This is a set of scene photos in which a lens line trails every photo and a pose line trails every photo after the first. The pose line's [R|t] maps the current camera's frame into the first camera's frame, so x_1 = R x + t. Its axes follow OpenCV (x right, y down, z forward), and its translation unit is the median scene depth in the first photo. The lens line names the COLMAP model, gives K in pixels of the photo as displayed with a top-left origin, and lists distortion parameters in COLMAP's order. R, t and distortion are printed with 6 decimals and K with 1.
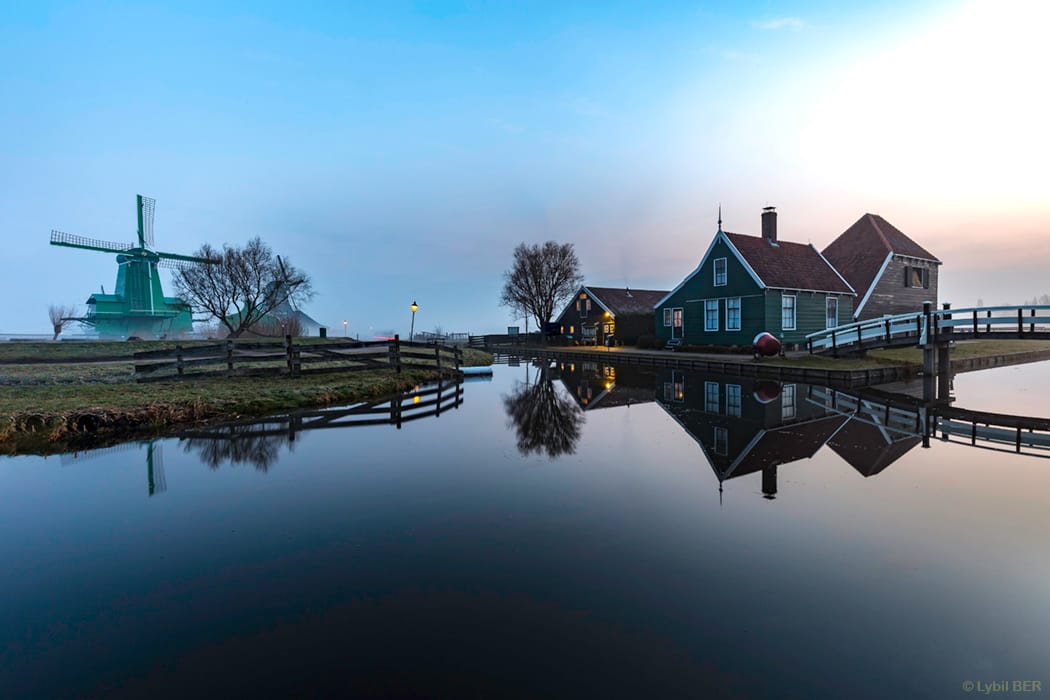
lens RADIAL K [[482.1, 0, 583.7], [0, 482.1, 349.3], [0, 0, 1]] dist [0.010467, -0.002499]
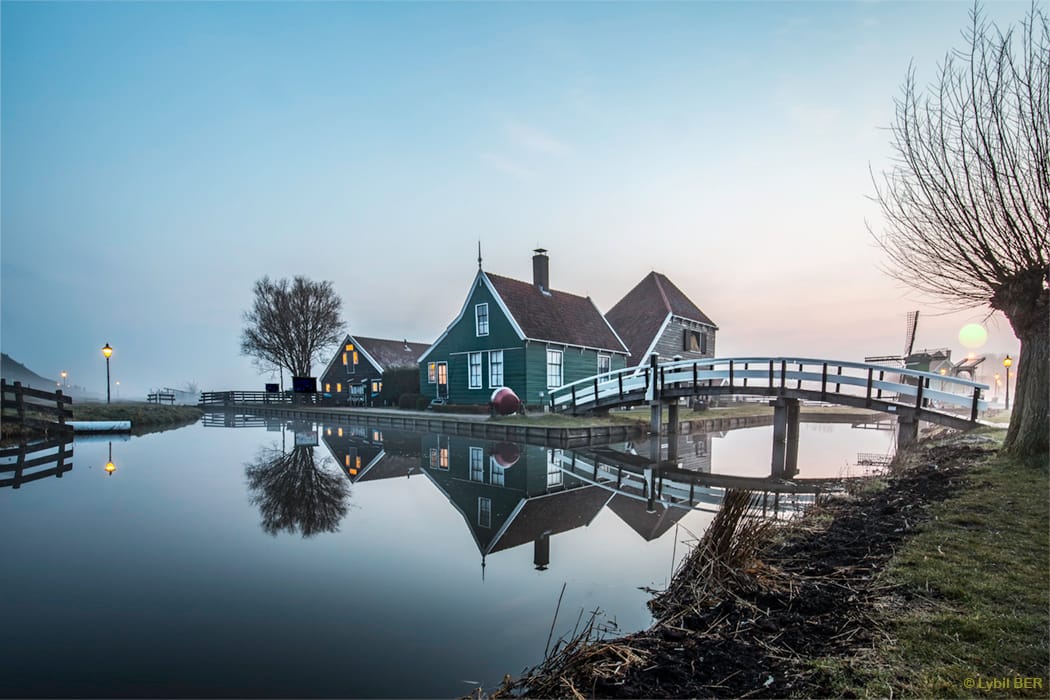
lens RADIAL K [[506.7, 0, 532.0], [0, 506.7, 463.1], [0, 0, 1]] dist [0.011127, 0.001072]
pose [[0.971999, -0.008696, 0.234822, 0.140702], [-0.011928, 0.996201, 0.086265, 0.015710], [-0.234680, -0.086650, 0.968203, 0.064476]]
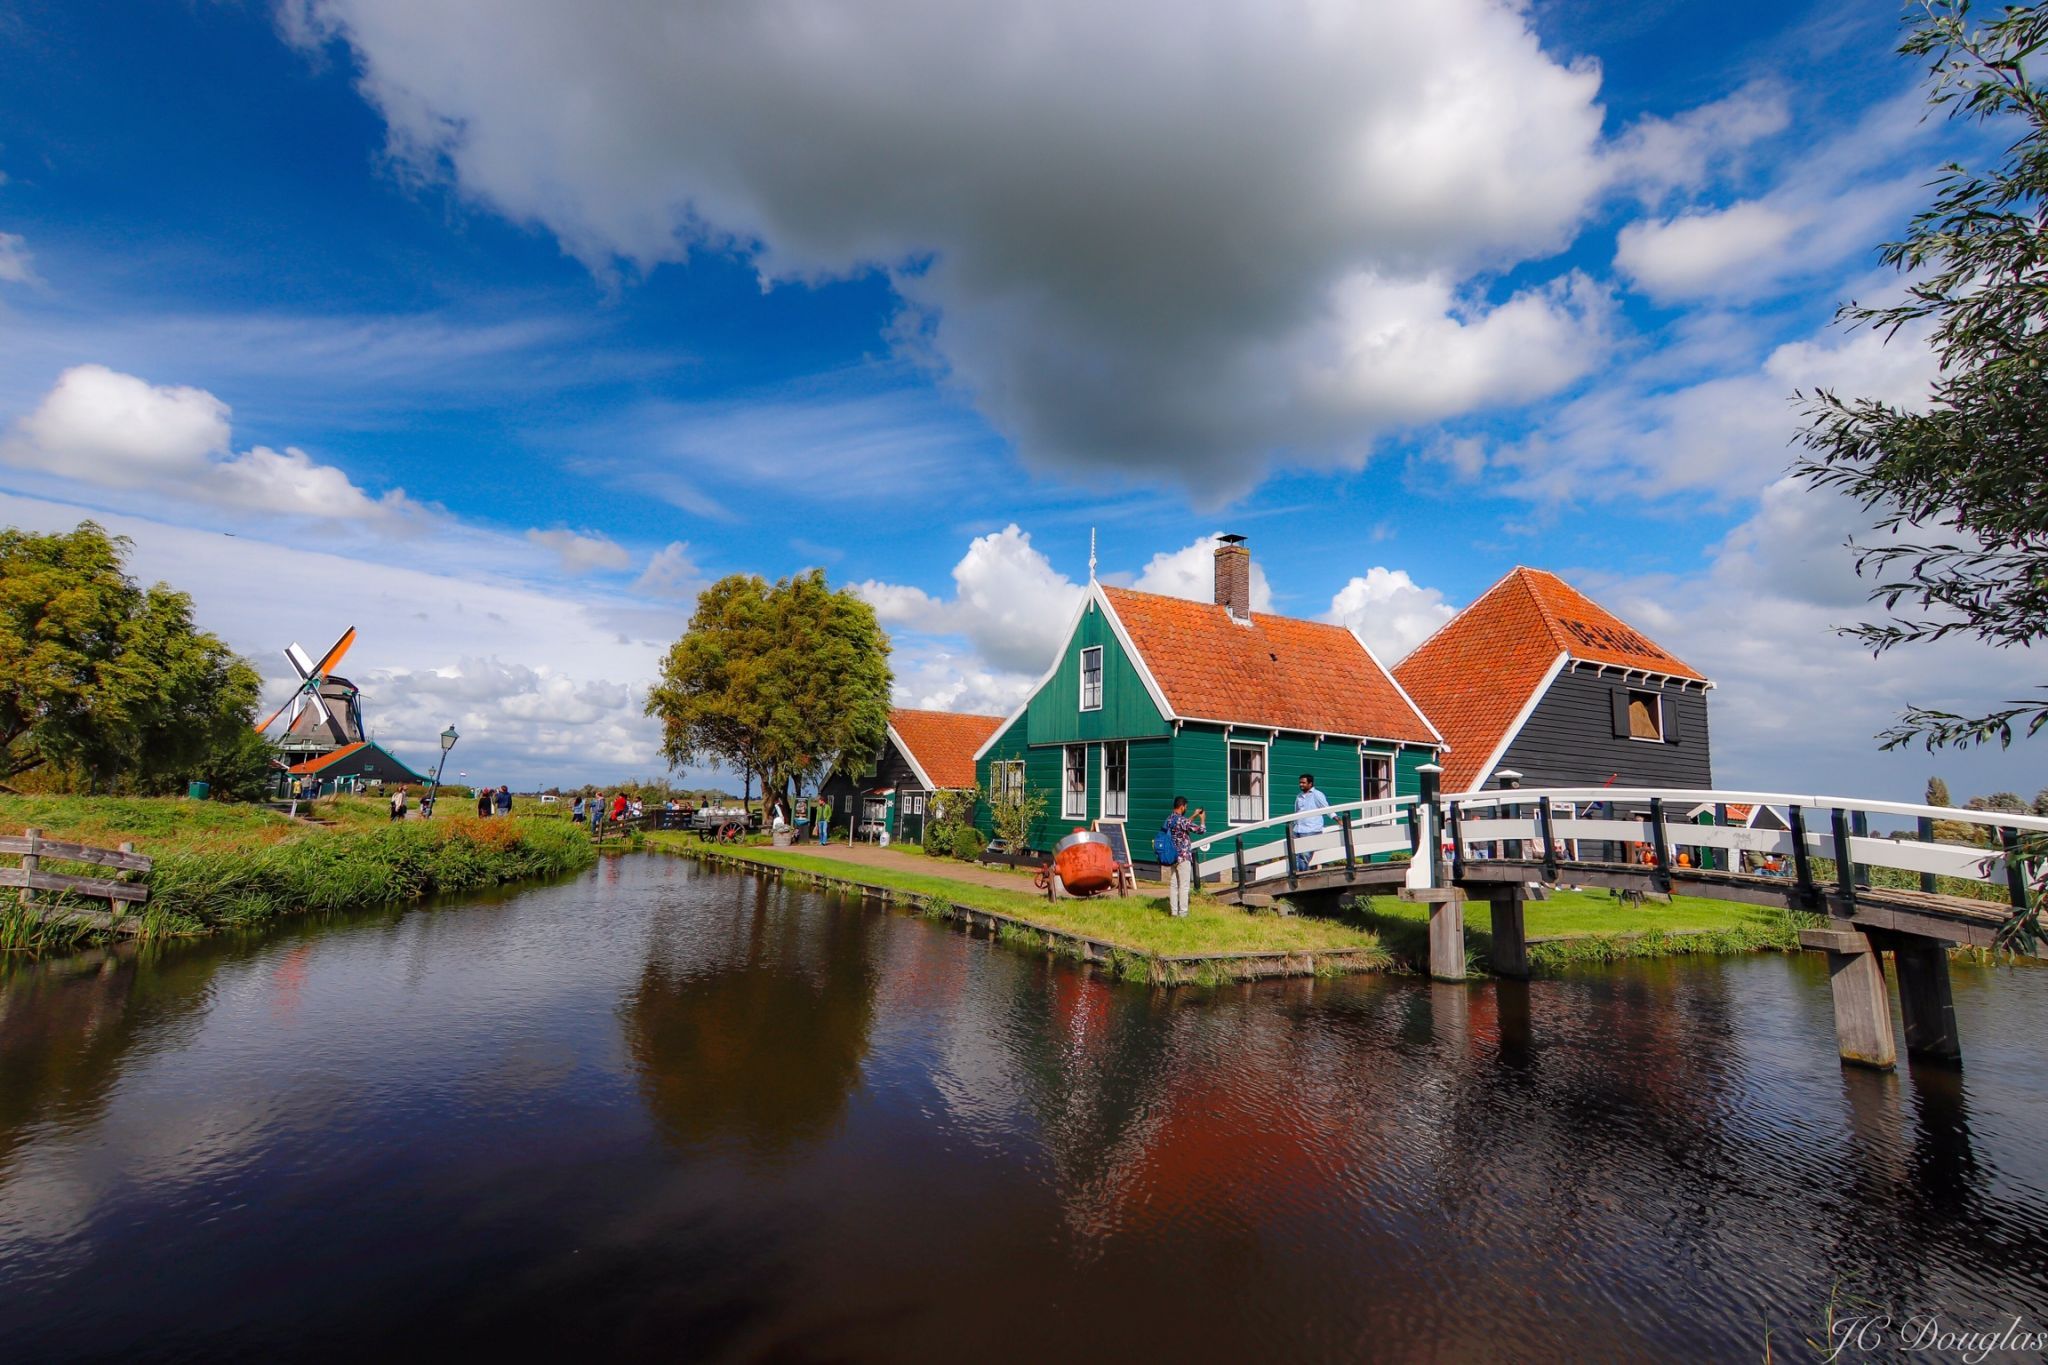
lens RADIAL K [[999.7, 0, 1015.0], [0, 999.7, 669.1], [0, 0, 1]] dist [0.075329, 0.001139]
pose [[0.998558, 0.036907, -0.038980, 0.232634], [-0.043193, 0.983580, -0.175229, -0.012434], [0.031872, 0.176660, 0.983756, 0.133581]]
